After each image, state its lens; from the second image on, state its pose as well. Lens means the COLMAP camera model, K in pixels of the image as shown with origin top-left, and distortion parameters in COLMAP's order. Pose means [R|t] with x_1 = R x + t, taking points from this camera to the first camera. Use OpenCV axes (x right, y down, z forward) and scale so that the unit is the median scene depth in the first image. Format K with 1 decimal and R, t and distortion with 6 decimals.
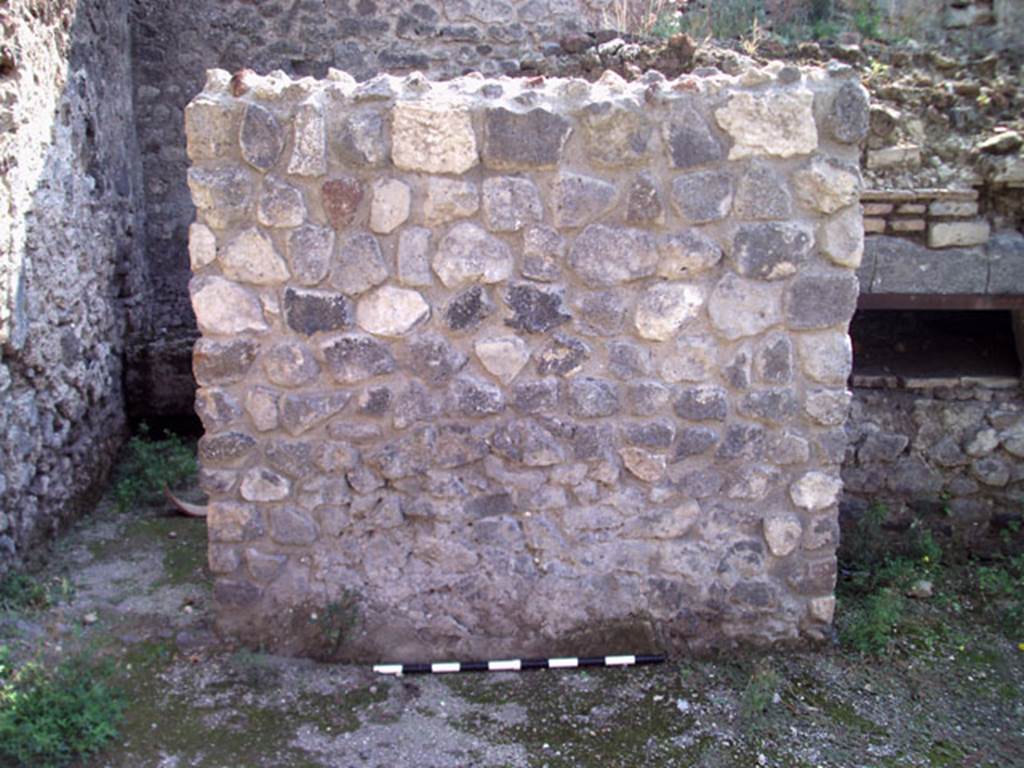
lens RADIAL K [[1007.1, 0, 547.0], [0, 1007.1, 361.9], [0, 0, 1]] dist [-0.121921, 0.000000]
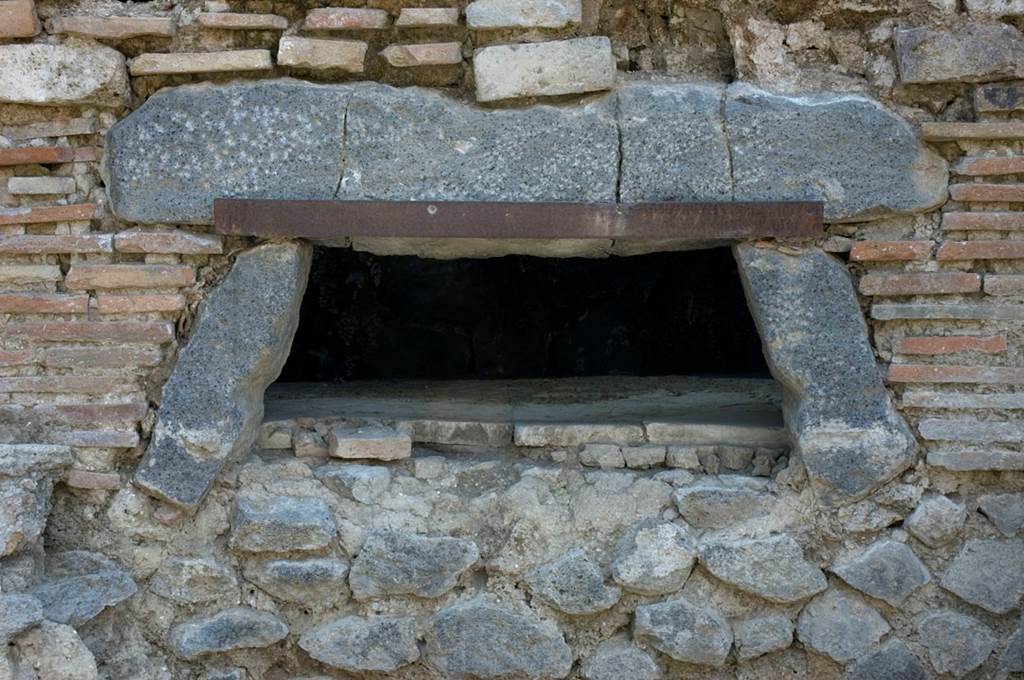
lens RADIAL K [[1468.7, 0, 504.2], [0, 1468.7, 341.0], [0, 0, 1]] dist [0.045034, 0.000000]
pose [[0.994175, -0.006953, -0.107555, 0.500015], [-0.014139, 0.980880, -0.194102, 0.127639], [0.106848, 0.194492, 0.975067, 0.391455]]
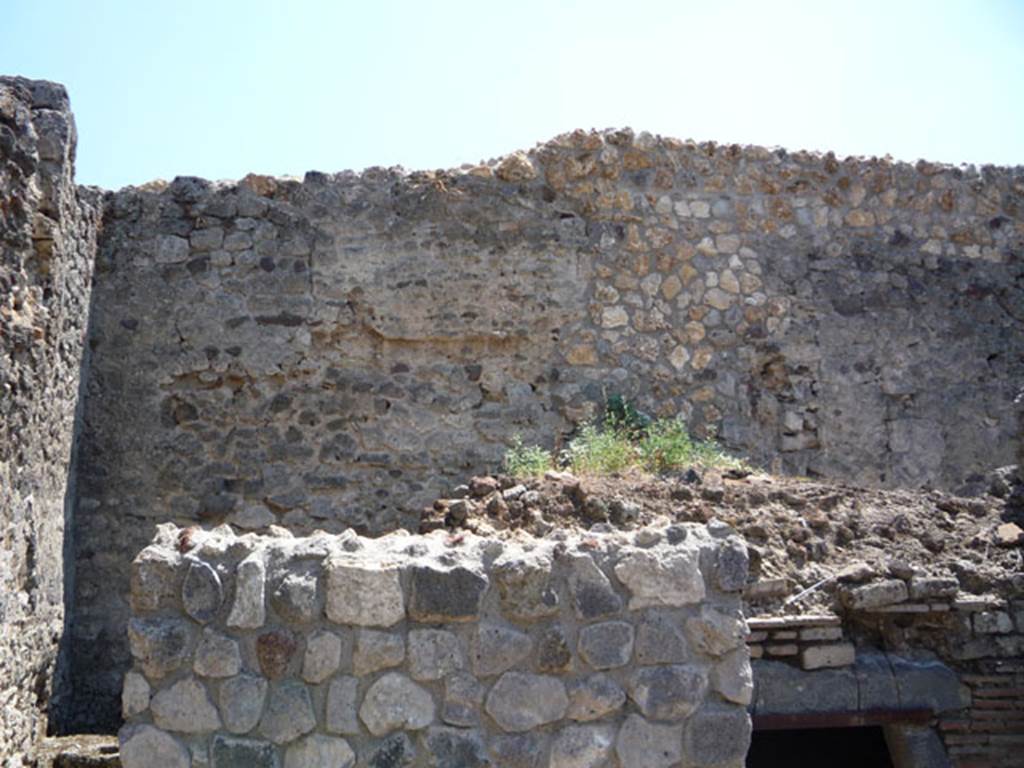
lens RADIAL K [[867.1, 0, 509.2], [0, 867.1, 400.0], [0, 0, 1]] dist [-0.055537, 0.027178]
pose [[0.996096, 0.012299, 0.087421, -0.034899], [0.018073, 0.940867, -0.338294, -0.085718], [-0.086412, 0.338553, 0.936971, 0.016562]]
